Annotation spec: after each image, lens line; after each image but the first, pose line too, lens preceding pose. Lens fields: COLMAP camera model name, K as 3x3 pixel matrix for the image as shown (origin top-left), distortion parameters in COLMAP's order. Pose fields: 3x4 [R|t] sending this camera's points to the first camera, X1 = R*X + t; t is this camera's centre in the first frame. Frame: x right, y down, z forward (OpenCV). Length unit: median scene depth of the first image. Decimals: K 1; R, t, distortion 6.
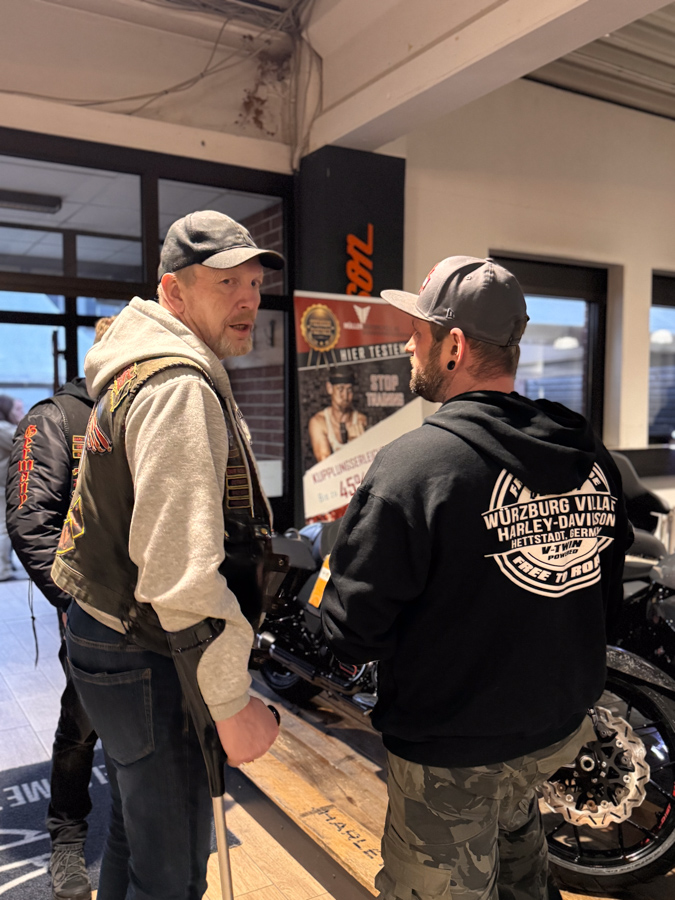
lens RADIAL K [[807.0, 0, 342.3], [0, 807.0, 453.6], [0, 0, 1]] dist [0.000874, 0.002201]
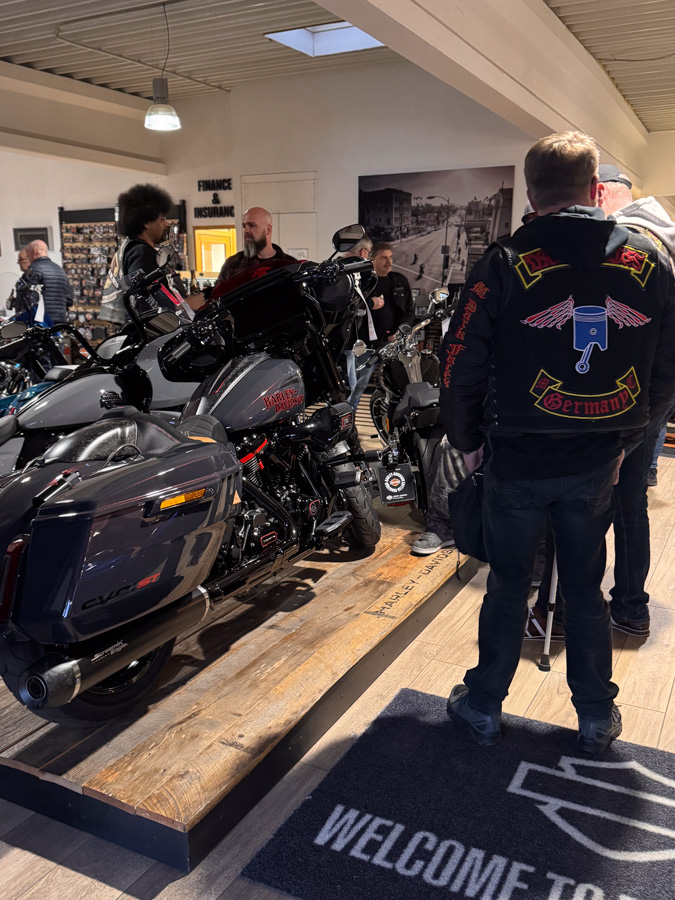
lens RADIAL K [[810.8, 0, 334.0], [0, 810.8, 451.0], [0, 0, 1]] dist [0.092479, -0.175460]
pose [[-0.514326, -0.173794, 0.839800, -0.825293], [0.053755, 0.970792, 0.233824, -0.050571], [-0.855909, 0.165405, -0.489961, 1.410930]]
